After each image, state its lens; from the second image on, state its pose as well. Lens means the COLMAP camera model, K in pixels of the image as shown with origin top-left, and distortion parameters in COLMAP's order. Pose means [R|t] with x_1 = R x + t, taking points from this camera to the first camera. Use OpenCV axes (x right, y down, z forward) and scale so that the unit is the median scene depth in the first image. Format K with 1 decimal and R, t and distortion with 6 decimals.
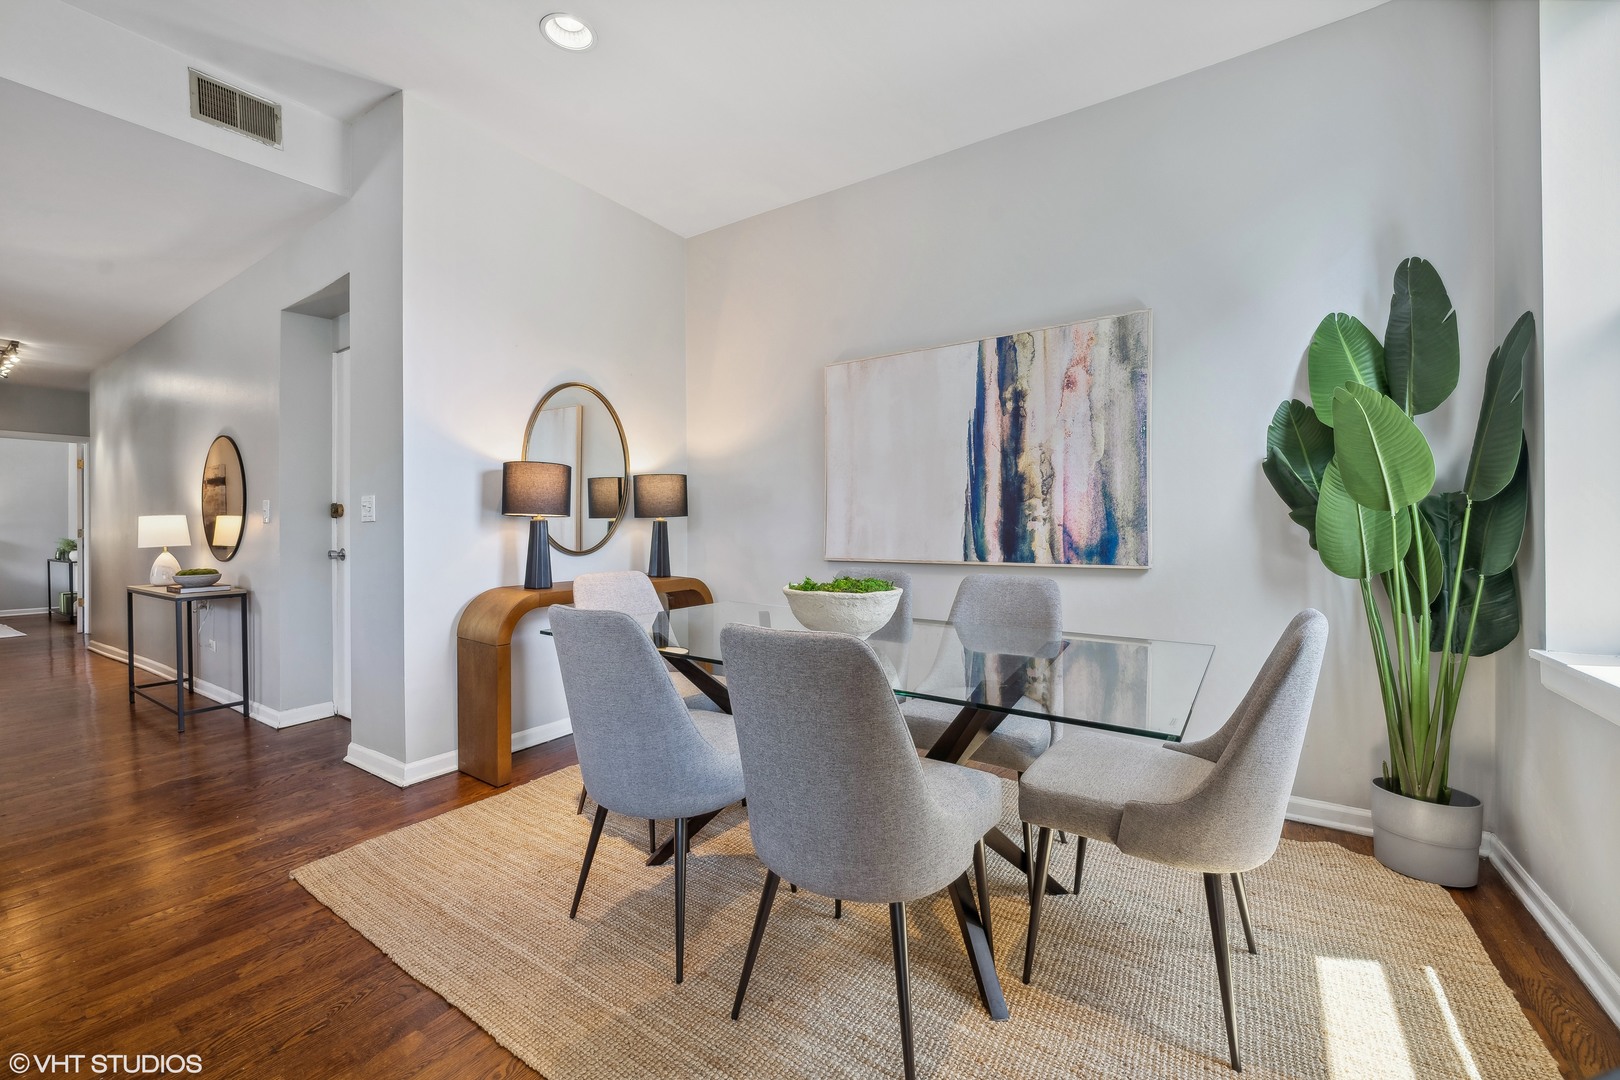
lens RADIAL K [[647.5, 0, 812.1], [0, 647.5, 531.4], [0, 0, 1]] dist [-0.002308, 0.000314]
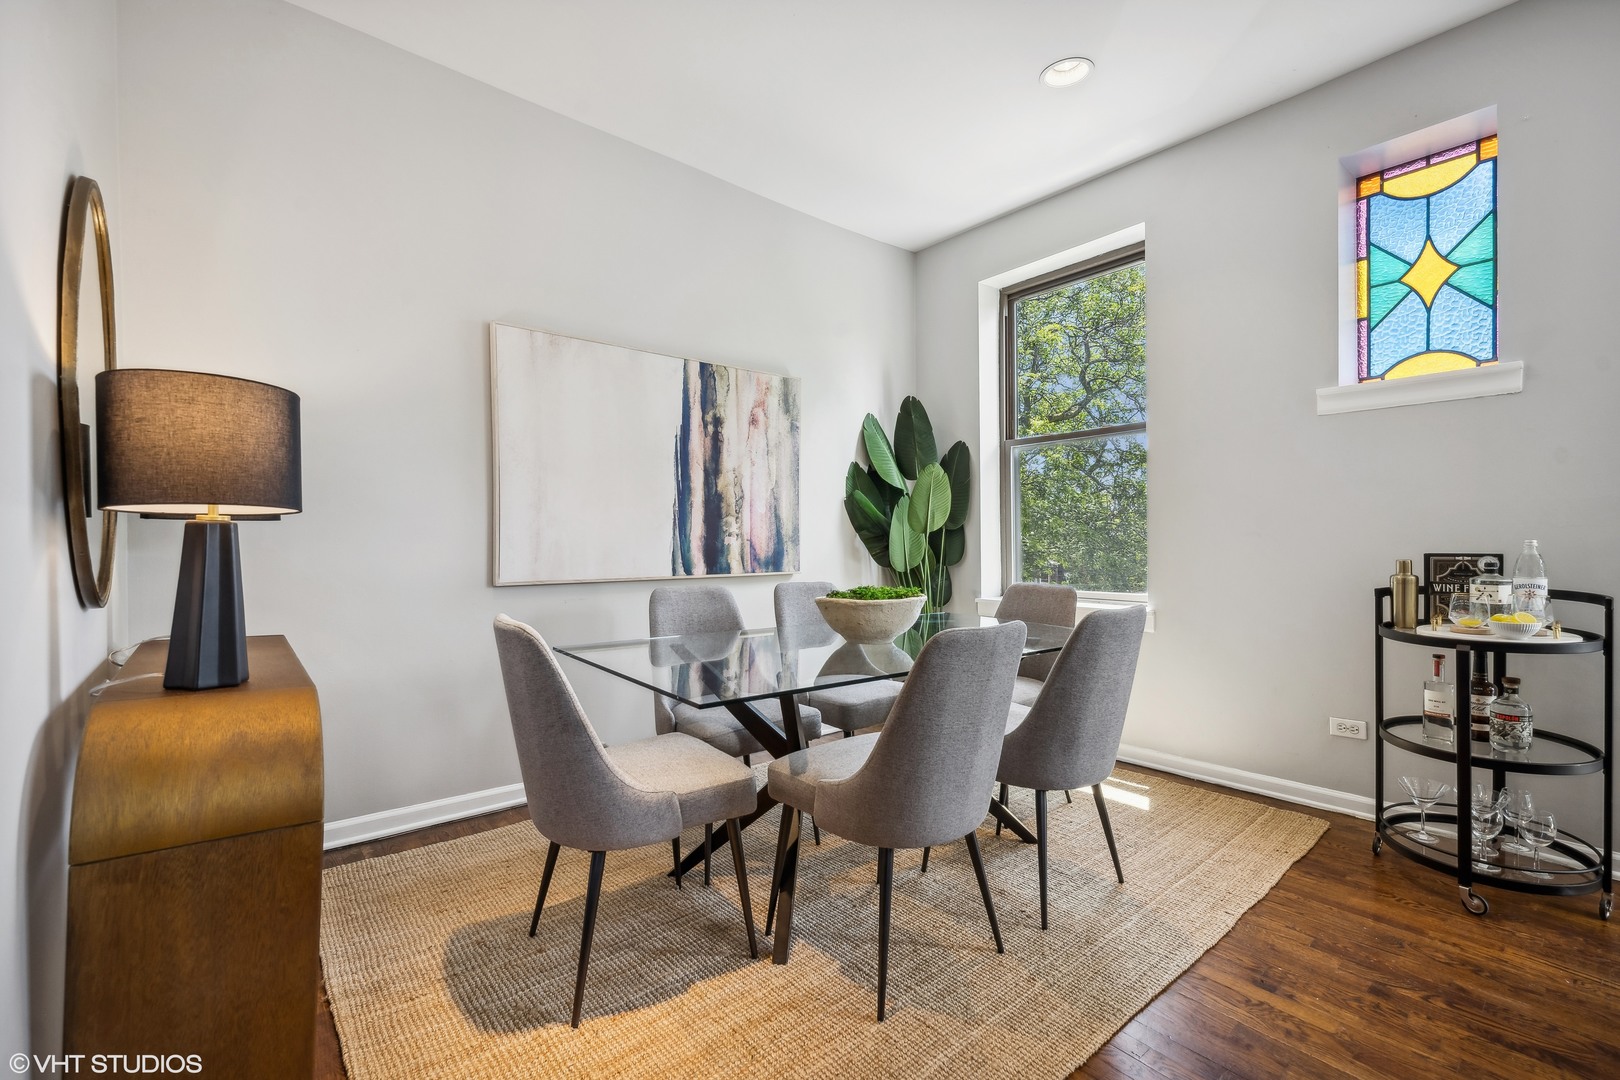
lens RADIAL K [[699.3, 0, 814.7], [0, 699.3, 549.6], [0, 0, 1]] dist [-0.002969, -0.000235]
pose [[0.279562, -0.005810, 0.960110, -0.774617], [0.007483, 0.999965, 0.003872, 0.003308], [-0.960098, 0.006102, 0.279596, 0.517234]]
